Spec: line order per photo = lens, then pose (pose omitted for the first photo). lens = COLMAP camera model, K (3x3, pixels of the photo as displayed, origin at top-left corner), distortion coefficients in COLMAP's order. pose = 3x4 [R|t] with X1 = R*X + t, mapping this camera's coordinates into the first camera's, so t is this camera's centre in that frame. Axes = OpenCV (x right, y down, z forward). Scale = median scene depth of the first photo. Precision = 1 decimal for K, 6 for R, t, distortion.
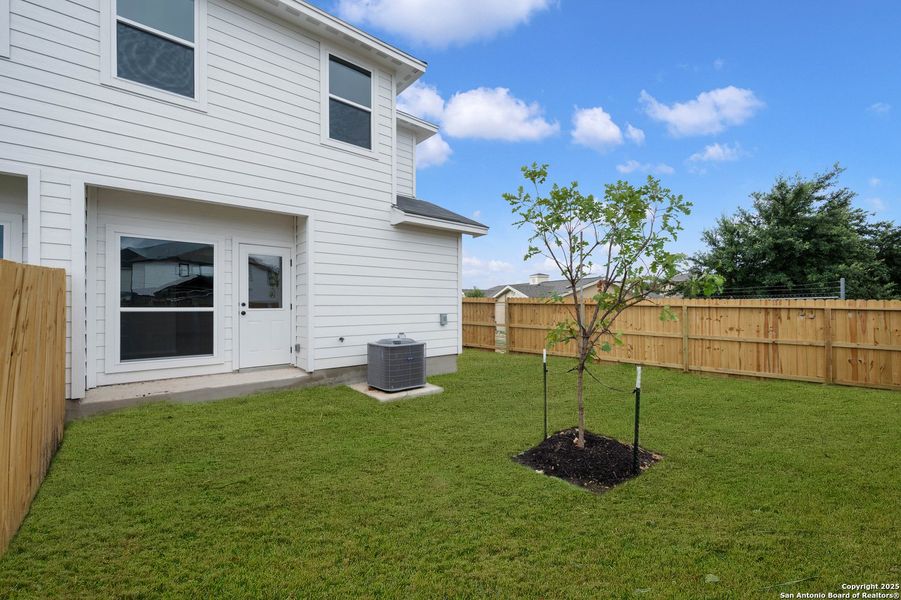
lens RADIAL K [[422.0, 0, 452.1], [0, 422.0, 303.4], [0, 0, 1]] dist [-0.014294, -0.000410]
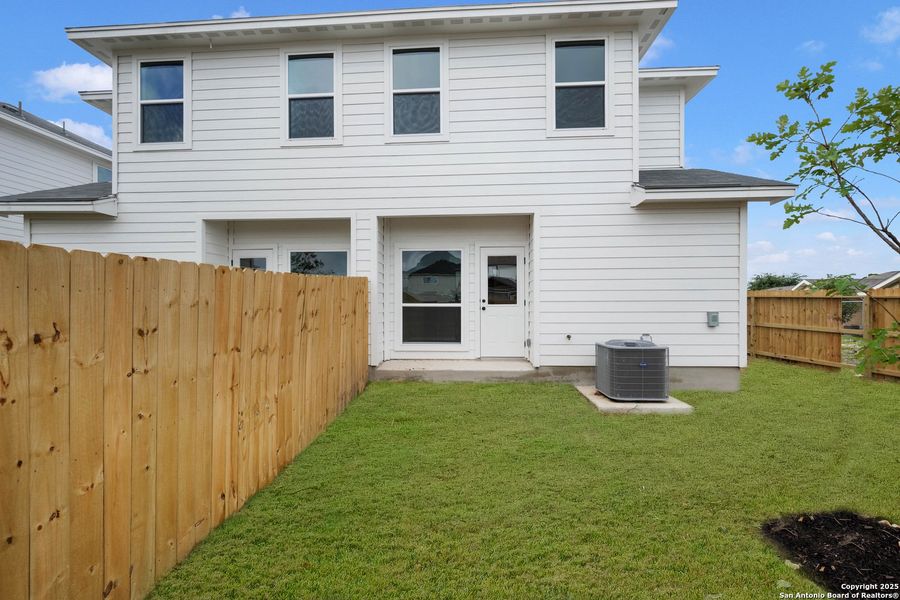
lens RADIAL K [[421.5, 0, 455.6], [0, 421.5, 306.0], [0, 0, 1]] dist [-0.003483, -0.000158]
pose [[0.660866, 0.001650, -0.750502, 0.287087], [0.003348, 0.999981, 0.005146, 0.009905], [0.750497, -0.005913, 0.660848, 0.180842]]
